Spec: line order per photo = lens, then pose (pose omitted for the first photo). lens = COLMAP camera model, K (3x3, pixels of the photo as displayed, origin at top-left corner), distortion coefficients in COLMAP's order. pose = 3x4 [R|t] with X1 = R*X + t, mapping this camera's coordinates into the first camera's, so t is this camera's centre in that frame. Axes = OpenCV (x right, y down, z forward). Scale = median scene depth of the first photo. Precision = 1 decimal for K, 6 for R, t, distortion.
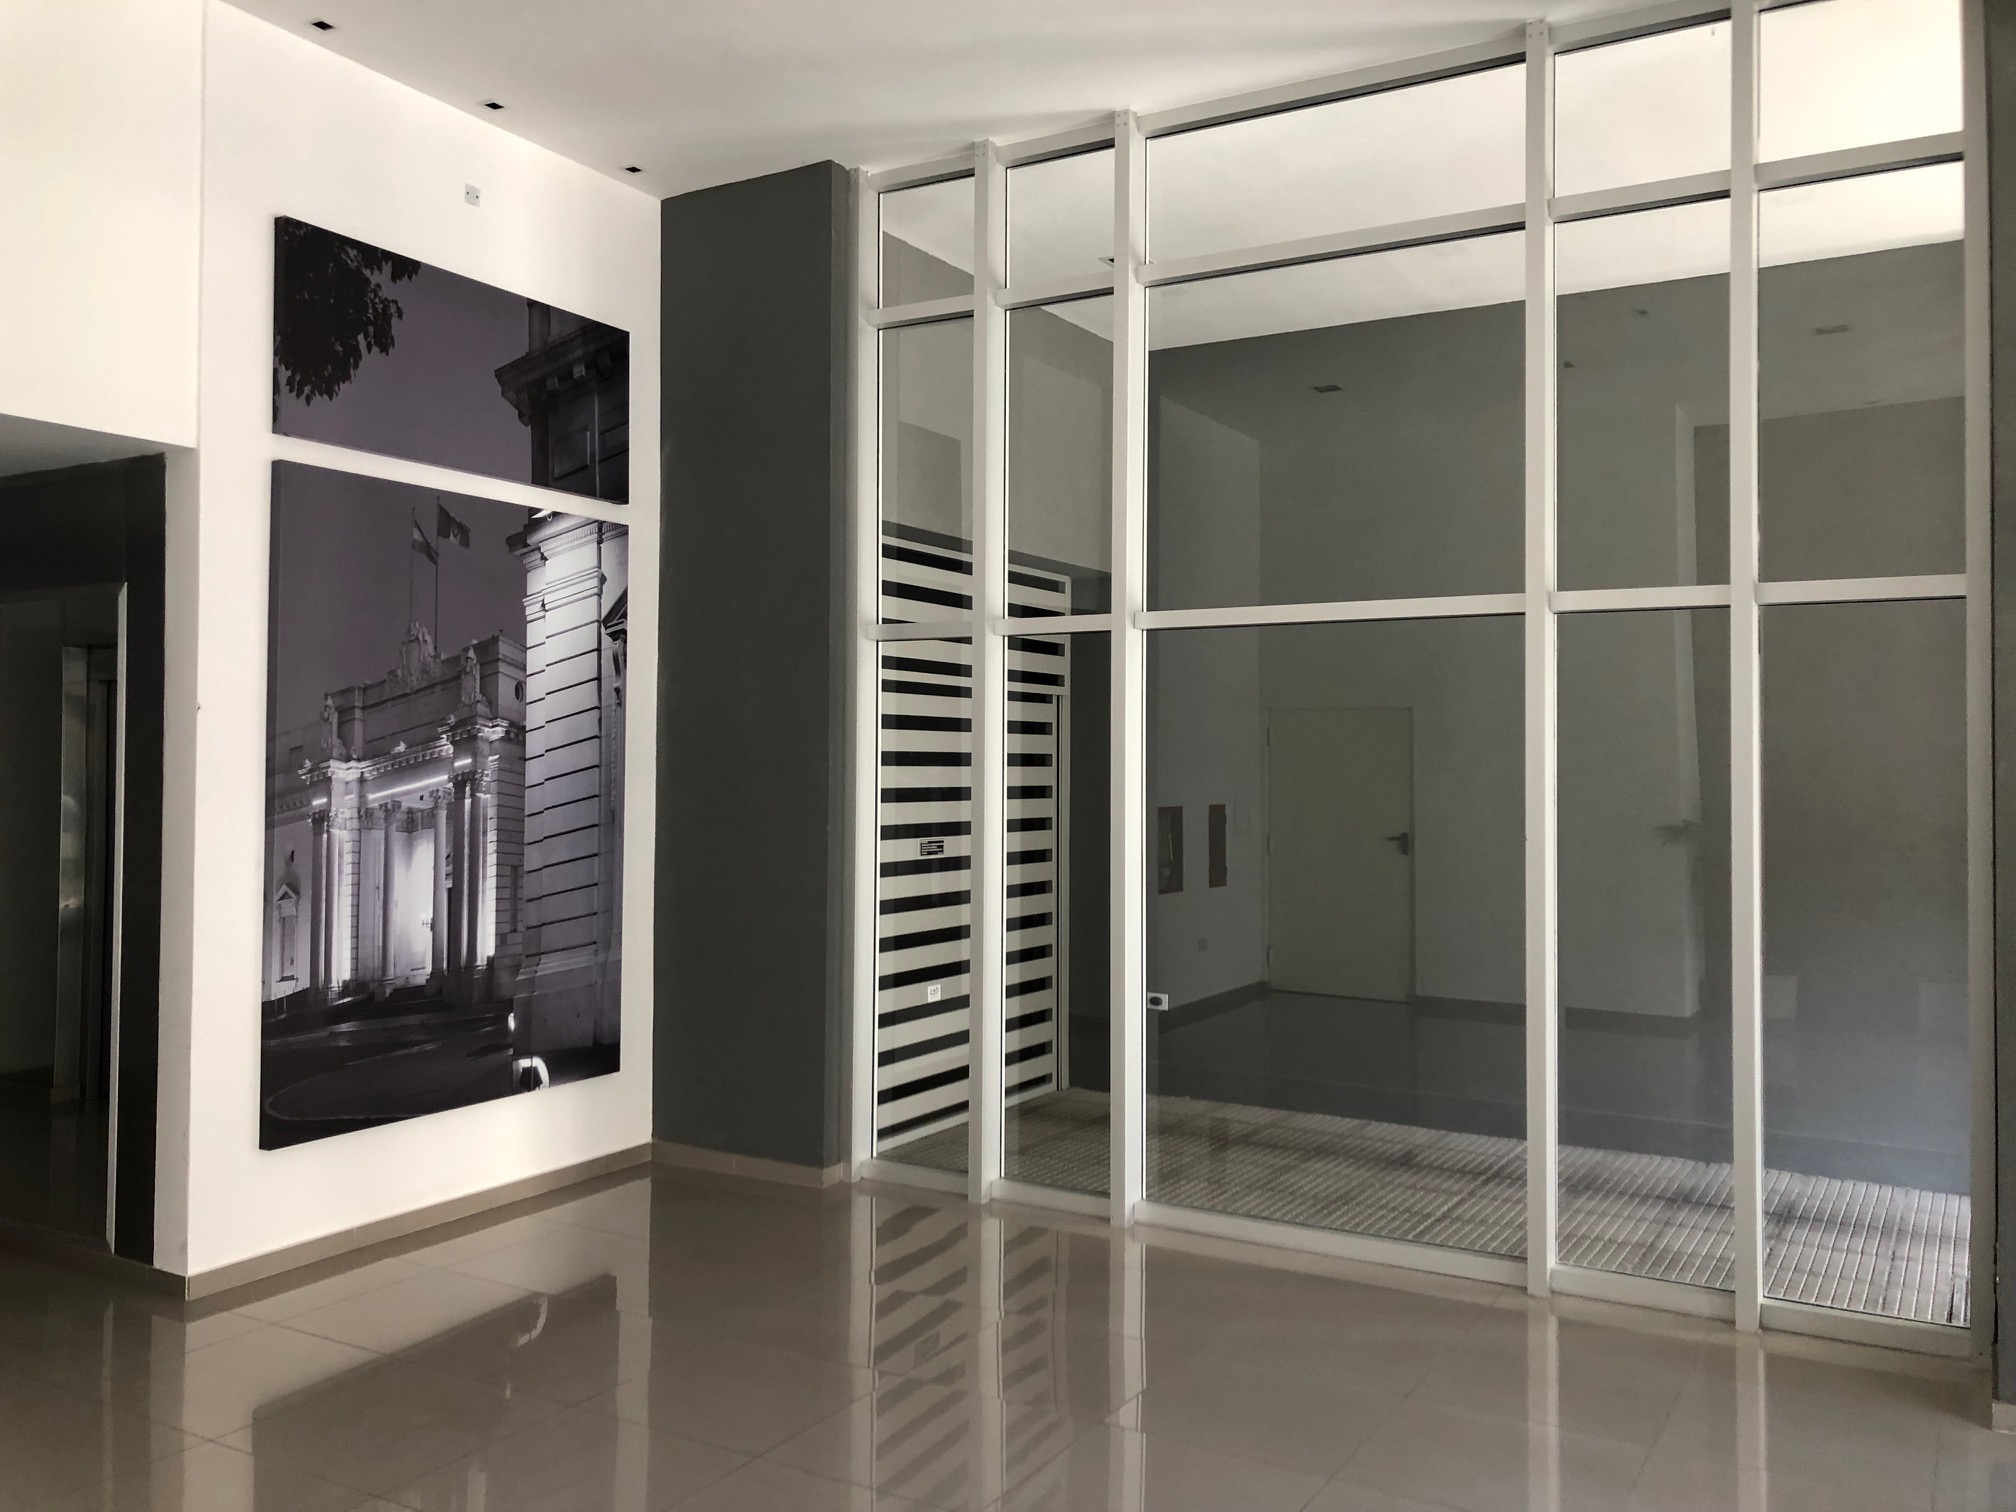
lens RADIAL K [[1644.5, 0, 1010.3], [0, 1644.5, 723.5], [0, 0, 1]] dist [0.006622, -0.000136]
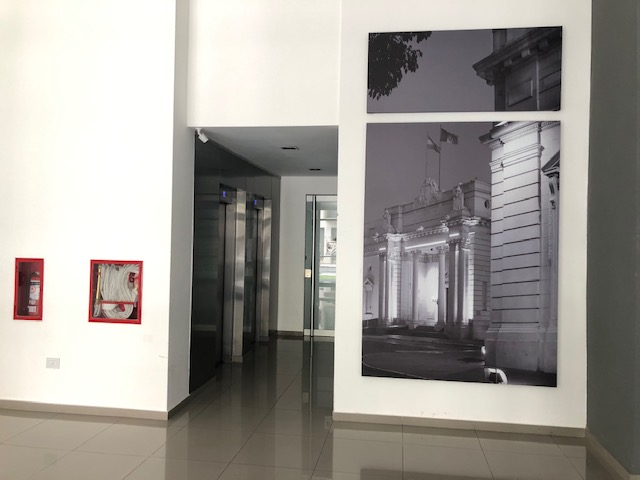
lens RADIAL K [[522.1, 0, 320.7], [0, 522.1, 229.7], [0, 0, 1]] dist [0.006622, -0.000136]
pose [[0.359151, -0.010846, -0.933216, 0.296724], [0.004553, 0.999941, -0.009869, 0.022270], [0.933268, -0.000705, 0.359179, 0.549432]]
